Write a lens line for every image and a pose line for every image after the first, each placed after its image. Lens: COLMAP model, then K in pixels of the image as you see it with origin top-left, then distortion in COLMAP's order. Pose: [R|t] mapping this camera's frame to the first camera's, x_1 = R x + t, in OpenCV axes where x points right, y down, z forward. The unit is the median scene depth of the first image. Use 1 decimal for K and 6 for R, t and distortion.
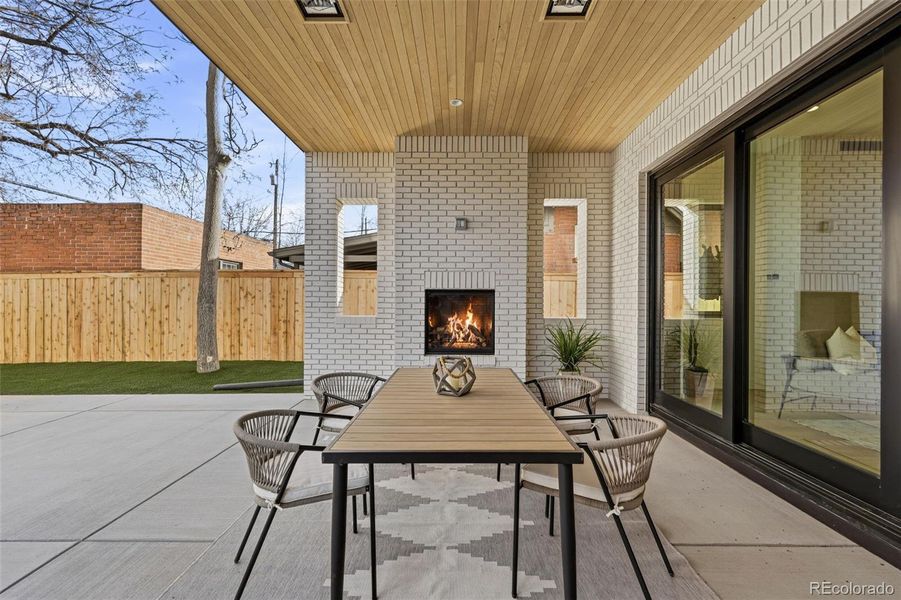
lens RADIAL K [[408.7, 0, 451.8], [0, 408.7, 298.3], [0, 0, 1]] dist [0.021766, 0.000219]
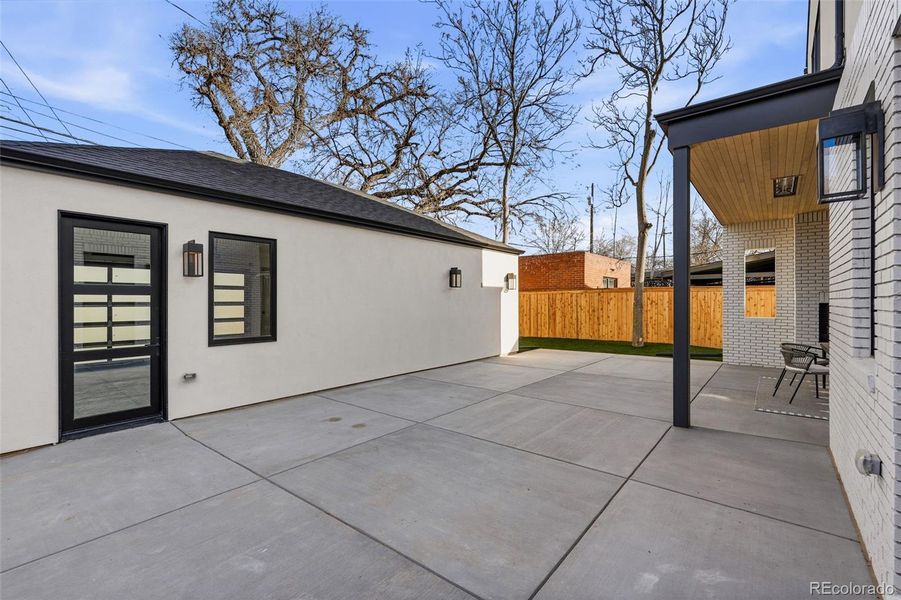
lens RADIAL K [[398.9, 0, 444.7], [0, 398.9, 300.0], [0, 0, 1]] dist [0.002999, -0.000685]
pose [[0.770051, -0.004653, -0.637966, -0.103001], [0.005509, 0.999985, -0.000644, -0.018181], [0.637959, -0.003019, 0.770064, -0.633269]]
